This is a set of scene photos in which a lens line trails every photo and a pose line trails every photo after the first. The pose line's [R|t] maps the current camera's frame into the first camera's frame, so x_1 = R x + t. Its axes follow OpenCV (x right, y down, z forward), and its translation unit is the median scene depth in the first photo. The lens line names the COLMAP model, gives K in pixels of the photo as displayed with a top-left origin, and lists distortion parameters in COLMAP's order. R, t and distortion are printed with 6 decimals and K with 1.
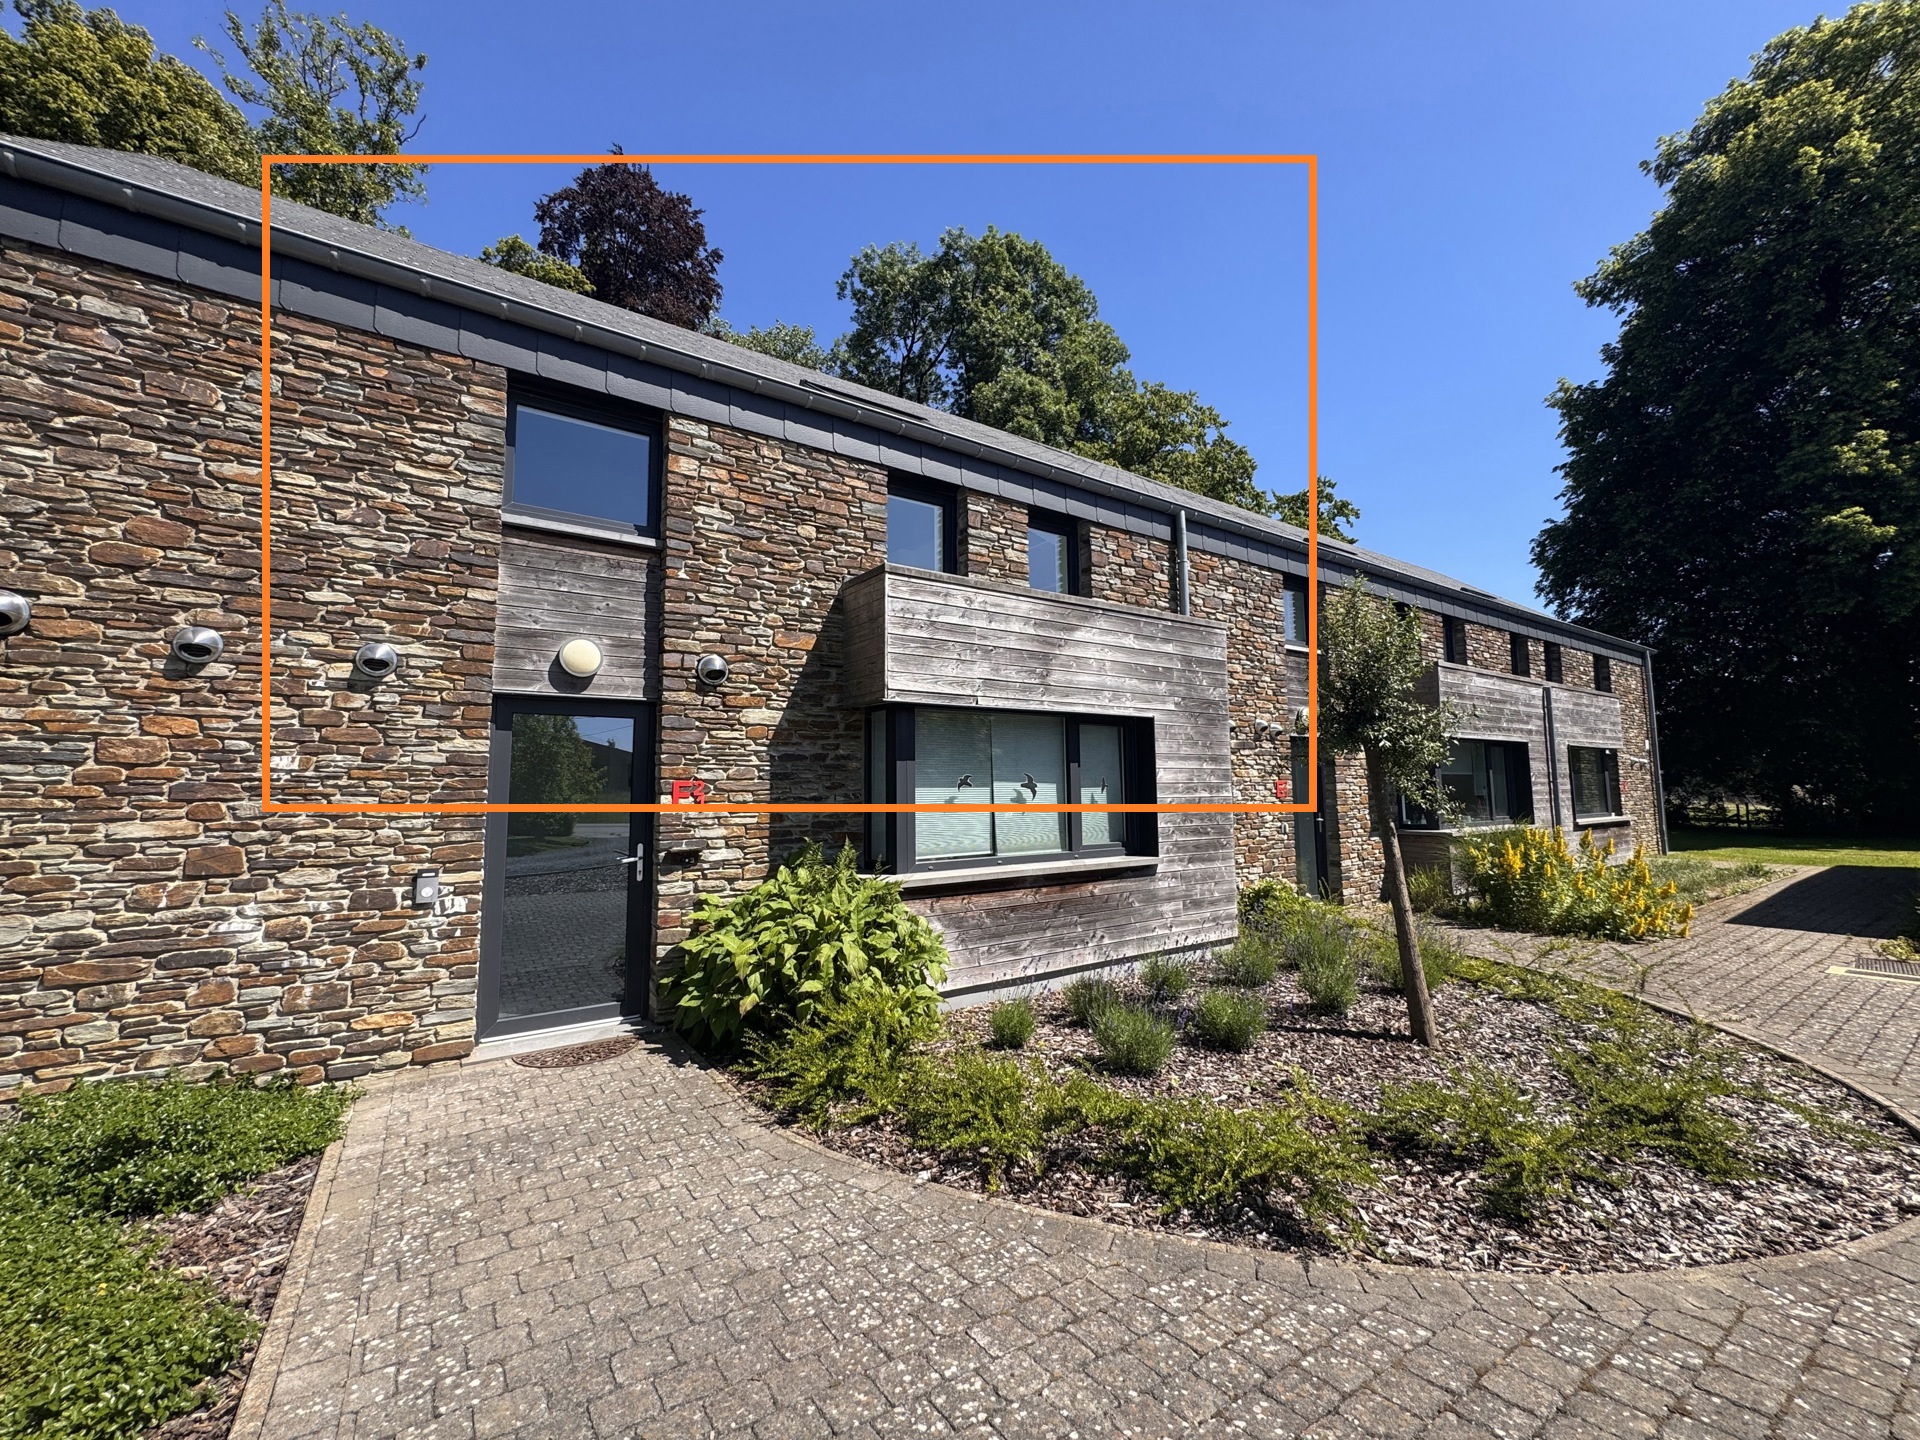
lens RADIAL K [[770.4, 0, 960.0], [0, 770.4, 720.0], [0, 0, 1]] dist [0.000197, 0.000406]
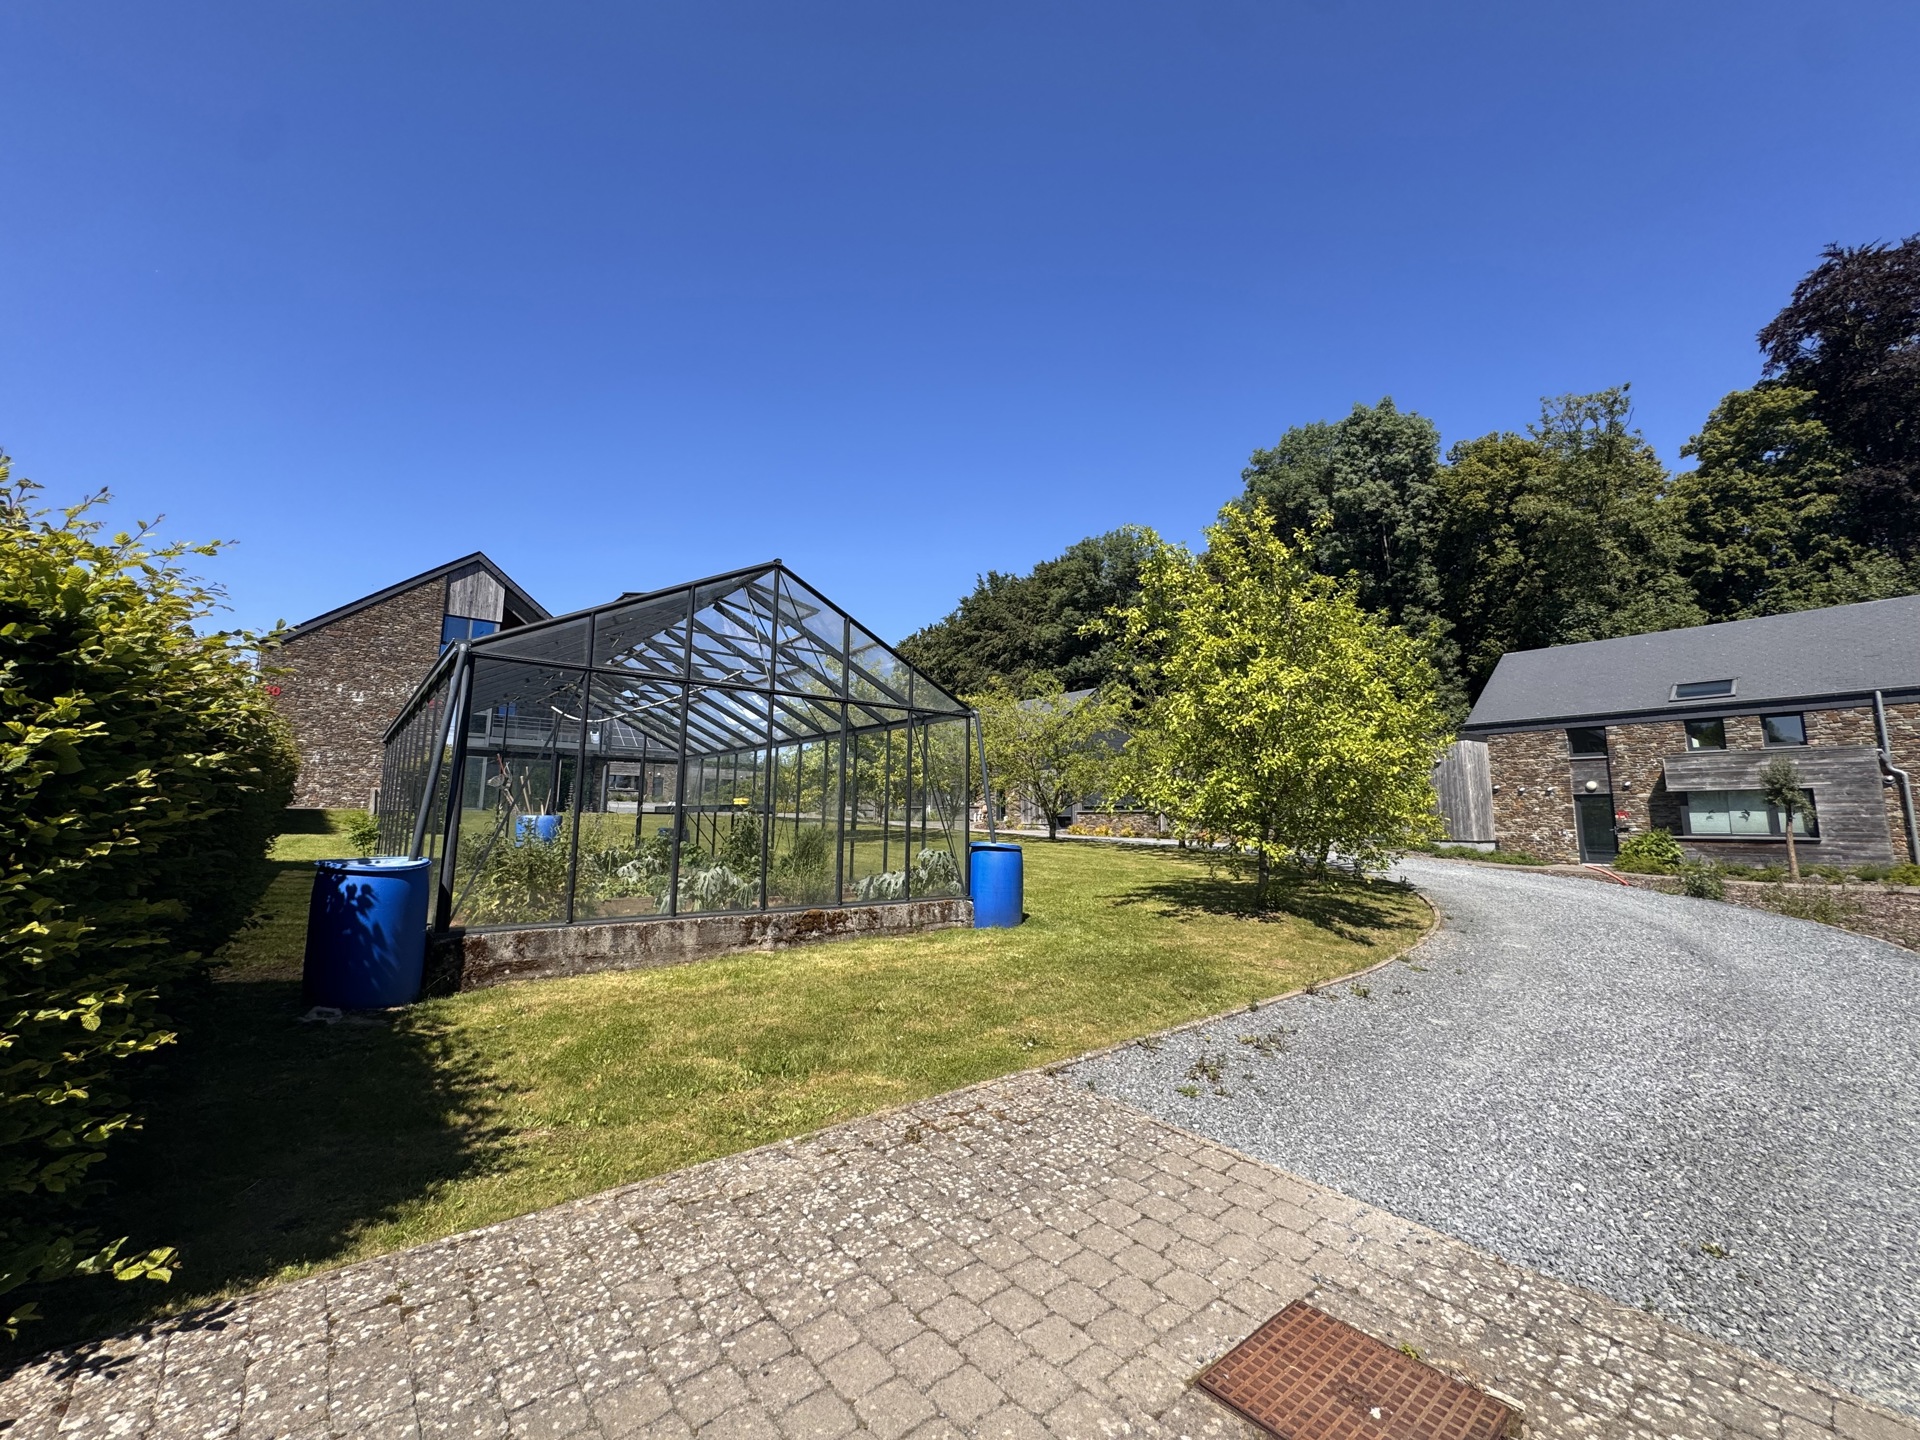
lens RADIAL K [[770.4, 0, 960.0], [0, 770.4, 720.0], [0, 0, 1]] dist [0.000197, 0.000406]
pose [[0.060863, -0.123742, -0.990446, 3.485947], [0.084978, 0.989325, -0.118380, -0.216754], [0.994522, -0.076962, 0.070728, -2.741167]]
